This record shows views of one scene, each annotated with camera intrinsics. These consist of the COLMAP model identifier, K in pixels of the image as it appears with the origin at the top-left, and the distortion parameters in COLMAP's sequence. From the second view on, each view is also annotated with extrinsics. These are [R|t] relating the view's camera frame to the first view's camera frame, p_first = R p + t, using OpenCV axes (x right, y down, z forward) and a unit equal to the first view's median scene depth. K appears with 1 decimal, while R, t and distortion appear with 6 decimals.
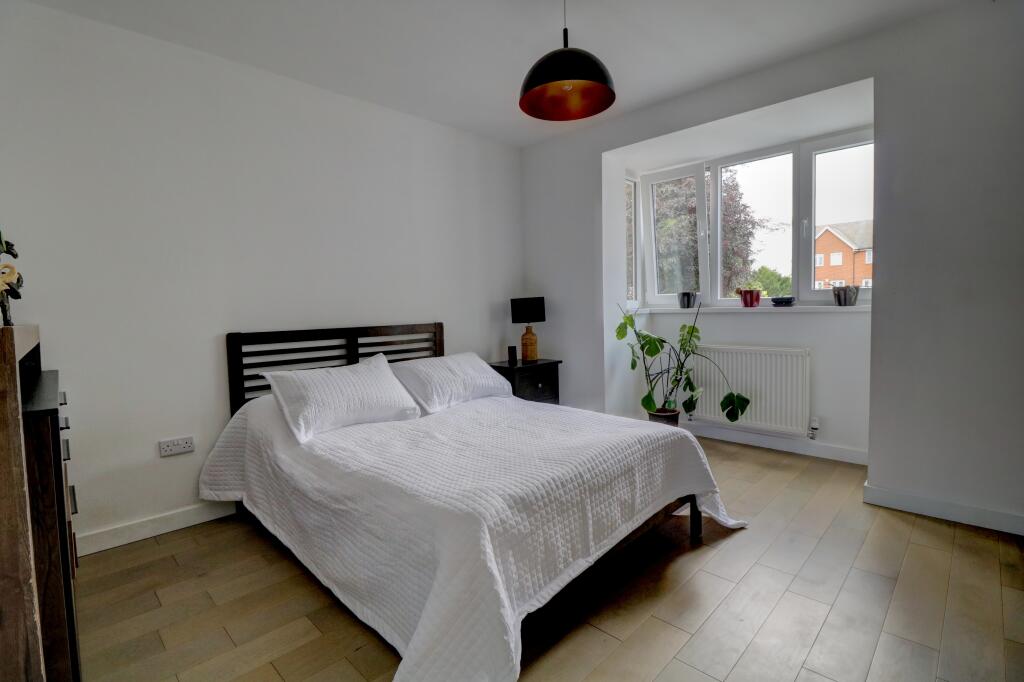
lens RADIAL K [[478.7, 0, 507.0], [0, 478.7, 339.7], [0, 0, 1]] dist [-0.012627, -0.000349]
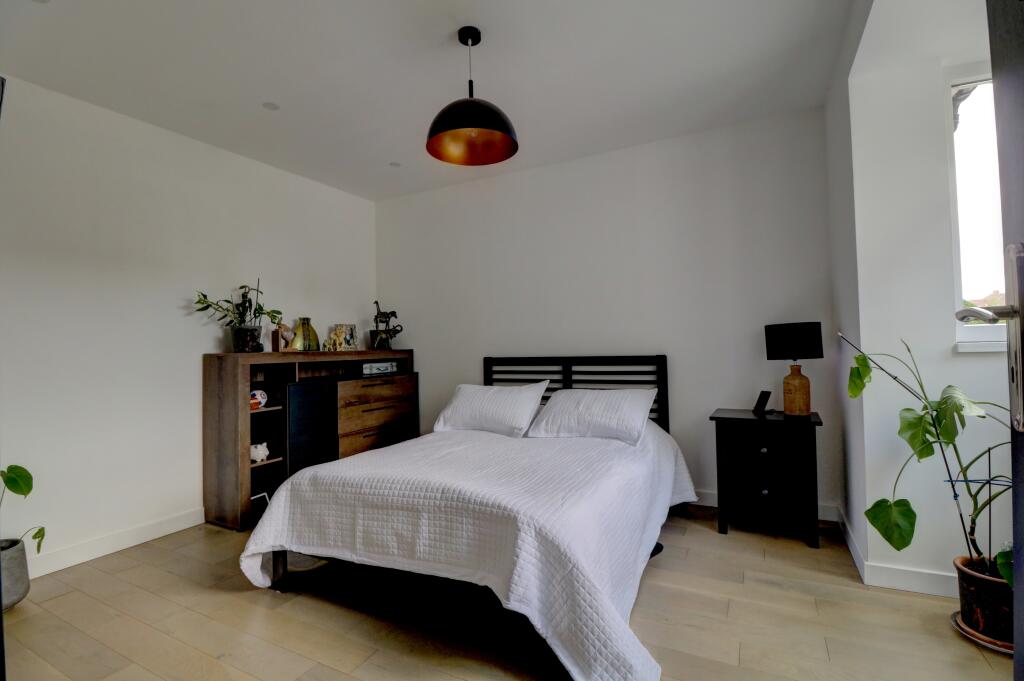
lens RADIAL K [[478.7, 0, 507.0], [0, 478.7, 339.2], [0, 0, 1]] dist [-0.012627, -0.000349]
pose [[0.297828, 0.005684, -0.954603, 0.798947], [-0.047367, 0.998839, -0.008830, -0.054599], [0.953444, 0.047847, 0.297751, 0.546291]]
